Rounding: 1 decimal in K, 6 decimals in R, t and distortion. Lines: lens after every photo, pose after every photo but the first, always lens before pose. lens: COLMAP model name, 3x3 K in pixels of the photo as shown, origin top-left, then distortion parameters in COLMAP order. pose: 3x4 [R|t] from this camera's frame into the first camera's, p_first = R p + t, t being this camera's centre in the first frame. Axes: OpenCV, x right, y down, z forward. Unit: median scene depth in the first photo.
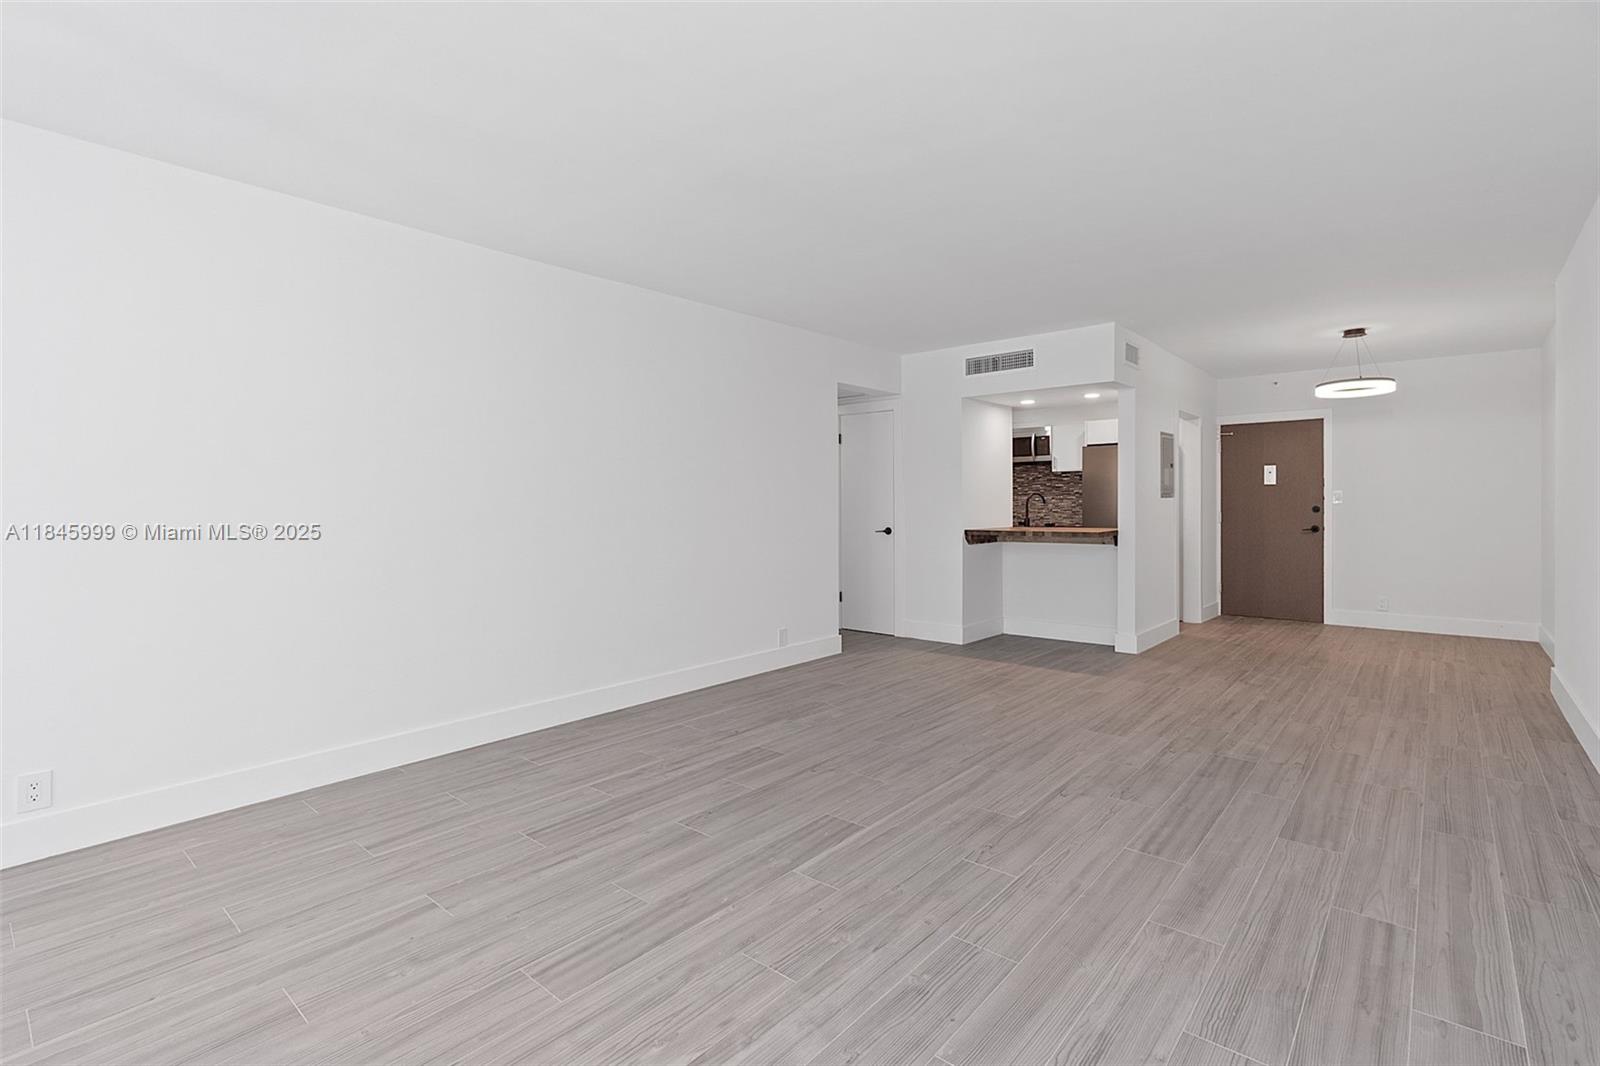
lens RADIAL K [[768.8, 0, 824.5], [0, 768.8, 506.9], [0, 0, 1]] dist [-0.005293, 0.002491]
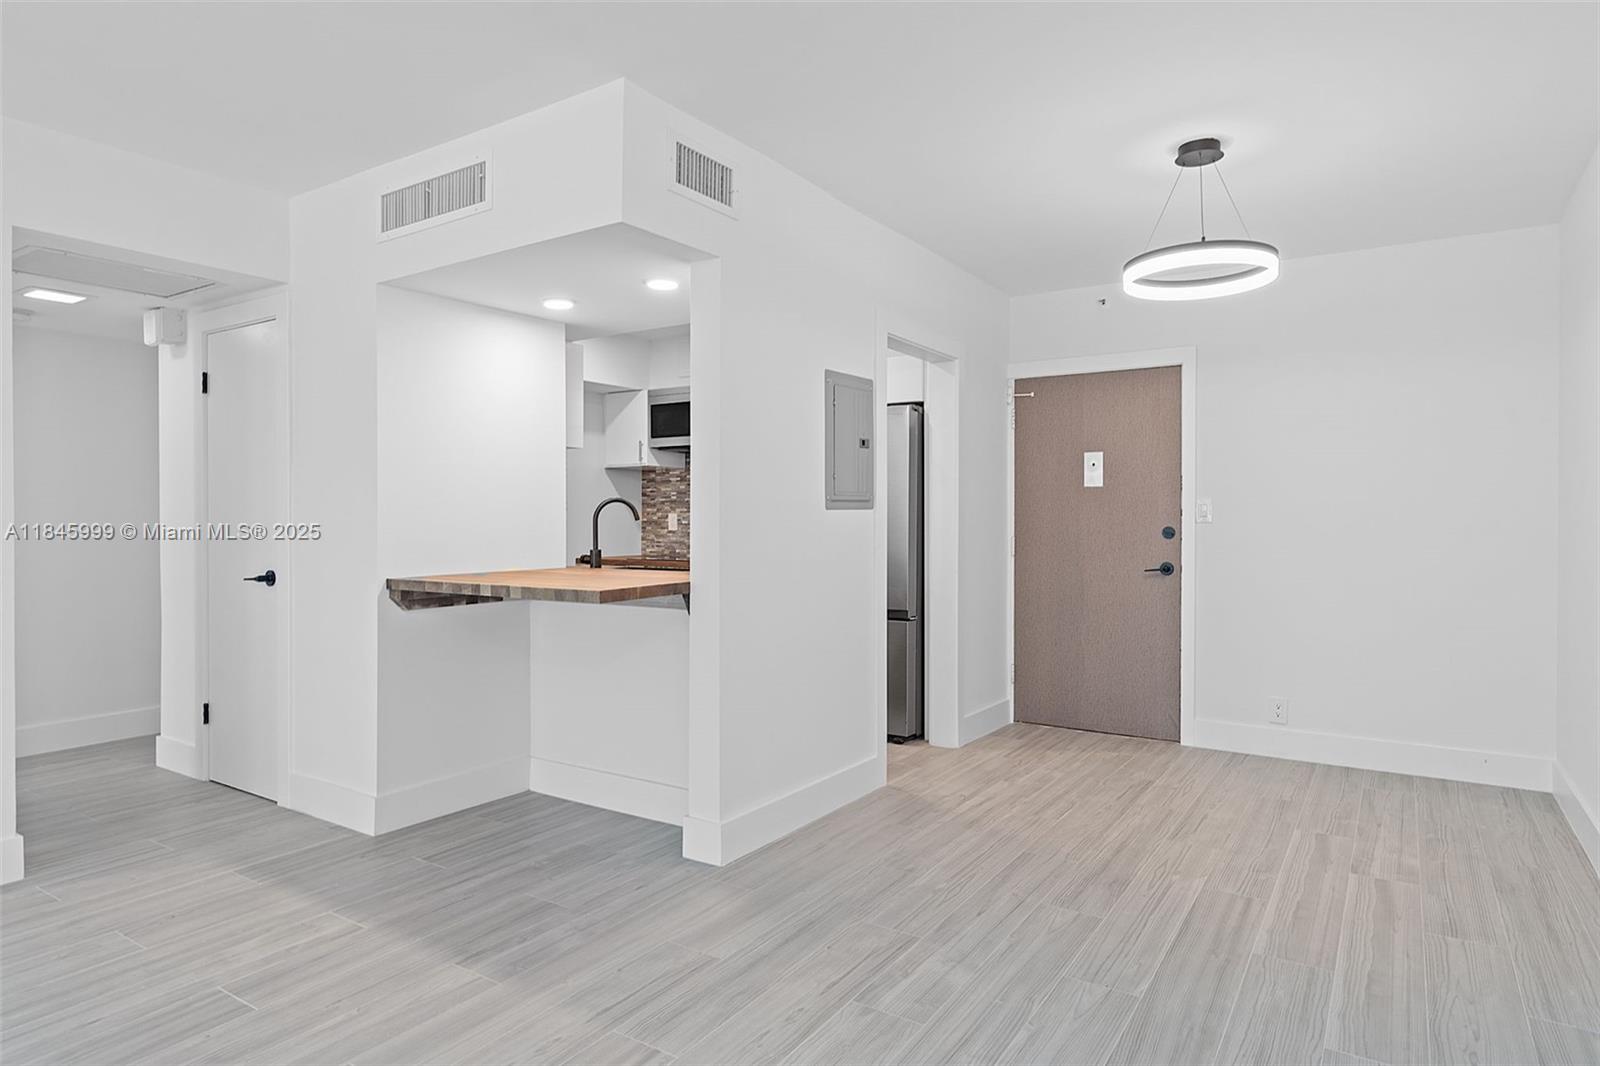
lens RADIAL K [[926.8, 0, 804.2], [0, 926.8, 520.8], [0, 0, 1]] dist [-0.001746, -0.001990]
pose [[0.994749, 0.004530, 0.102242, 0.392188], [-0.004518, 0.999990, -0.000348, -0.004982], [-0.102242, -0.000116, 0.994760, 0.463336]]
